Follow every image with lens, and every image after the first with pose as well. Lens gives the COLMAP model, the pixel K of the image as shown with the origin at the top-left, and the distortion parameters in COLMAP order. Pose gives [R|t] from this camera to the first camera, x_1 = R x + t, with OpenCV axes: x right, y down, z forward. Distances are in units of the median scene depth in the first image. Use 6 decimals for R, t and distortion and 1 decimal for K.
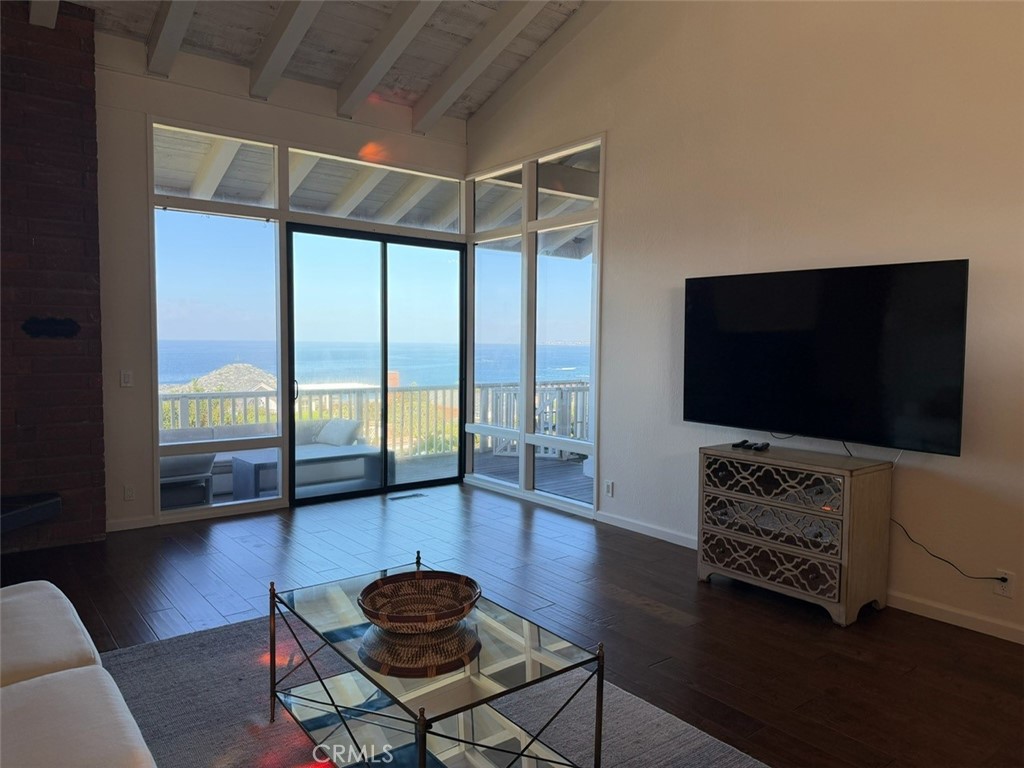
lens RADIAL K [[698.6, 0, 512.0], [0, 698.6, 384.0], [0, 0, 1]] dist [0.028556, -0.001285]
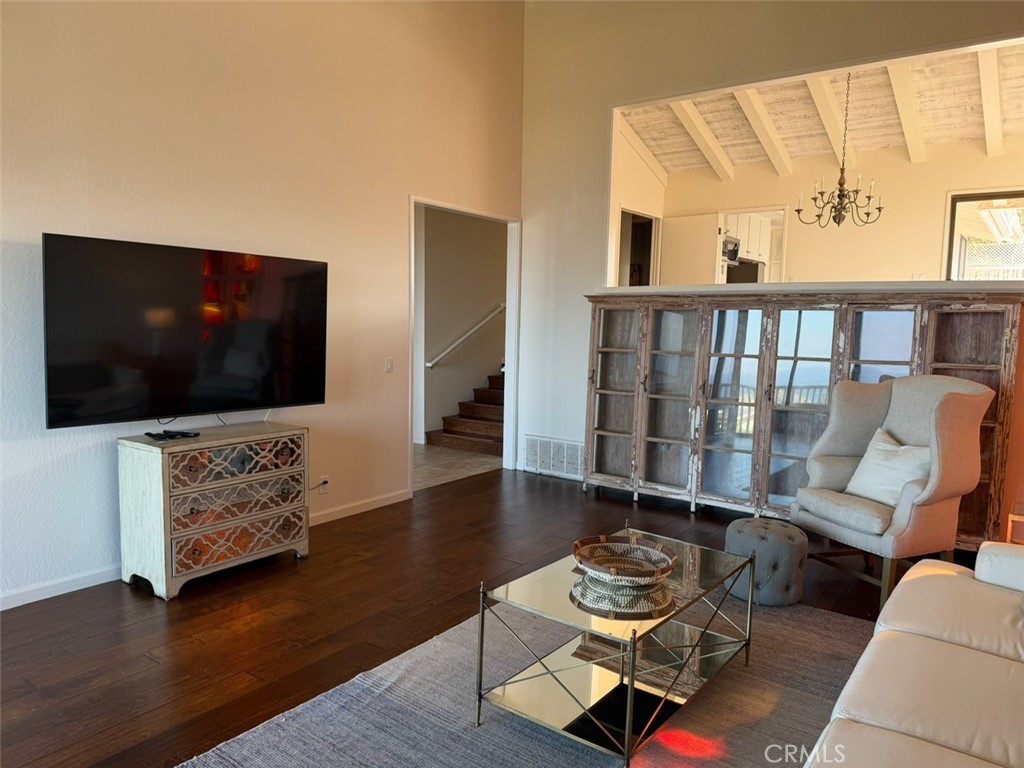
lens RADIAL K [[728.5, 0, 512.0], [0, 728.5, 384.0], [0, 0, 1]] dist [0.002963, -0.002790]
pose [[-0.282550, -0.098727, 0.954158, -0.756402], [0.038466, 0.992723, 0.114108, -0.076894], [-0.958481, 0.068944, -0.276697, 0.923981]]
